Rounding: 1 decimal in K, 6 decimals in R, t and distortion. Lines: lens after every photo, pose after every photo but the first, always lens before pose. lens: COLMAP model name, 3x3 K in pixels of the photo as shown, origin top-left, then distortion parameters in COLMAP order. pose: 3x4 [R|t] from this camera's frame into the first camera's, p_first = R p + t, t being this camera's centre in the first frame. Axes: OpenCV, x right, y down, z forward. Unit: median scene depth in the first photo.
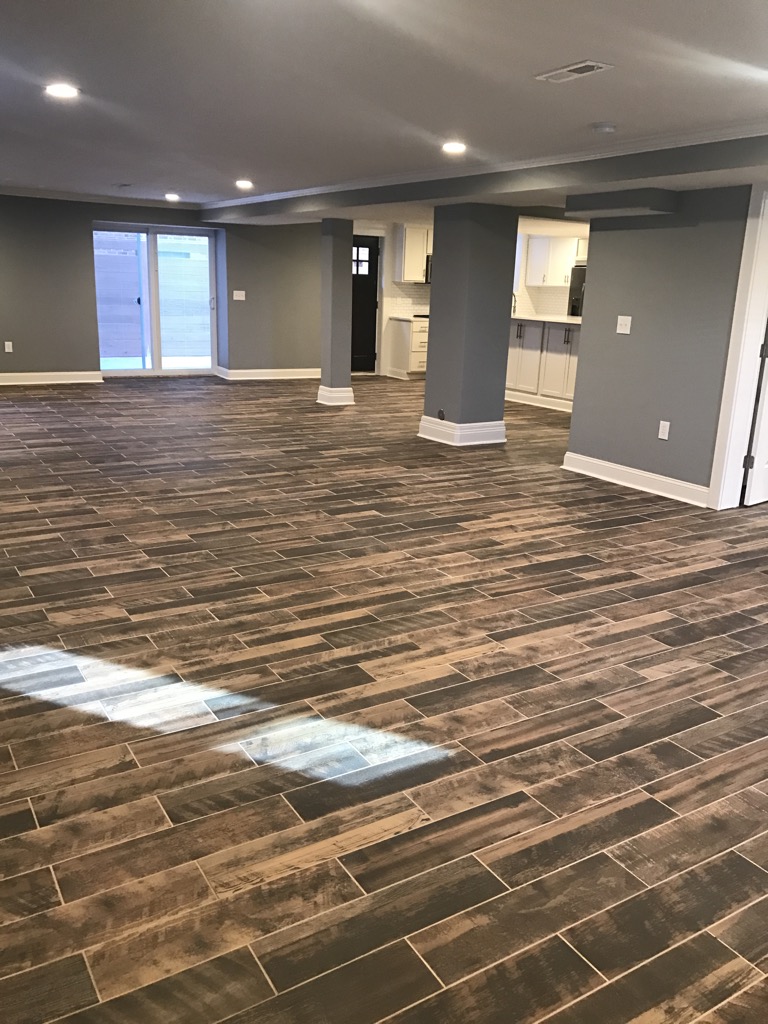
lens RADIAL K [[842.4, 0, 382.4], [0, 842.4, 514.8], [0, 0, 1]] dist [0.022451, -0.033271]
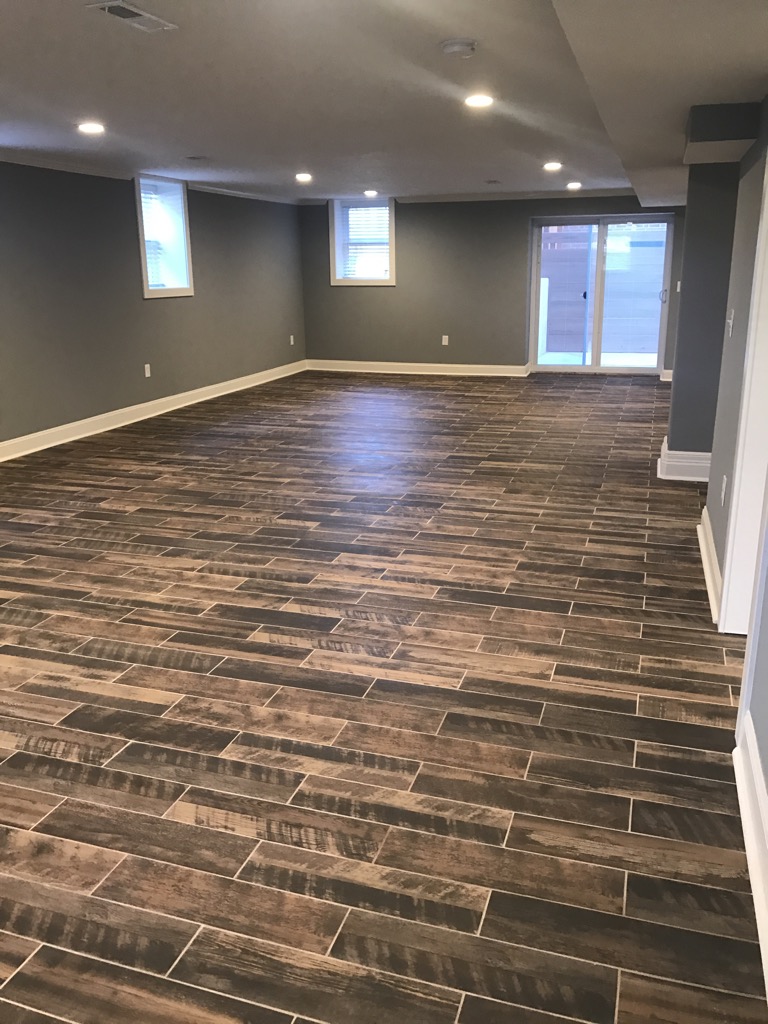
lens RADIAL K [[842.4, 0, 388.0], [0, 842.4, 512.3], [0, 0, 1]] dist [0.022451, -0.033271]
pose [[0.650625, 0.173057, -0.739417, 0.814951], [-0.170444, 0.982124, 0.079885, -0.116667], [0.740024, 0.074054, 0.668491, 0.502133]]
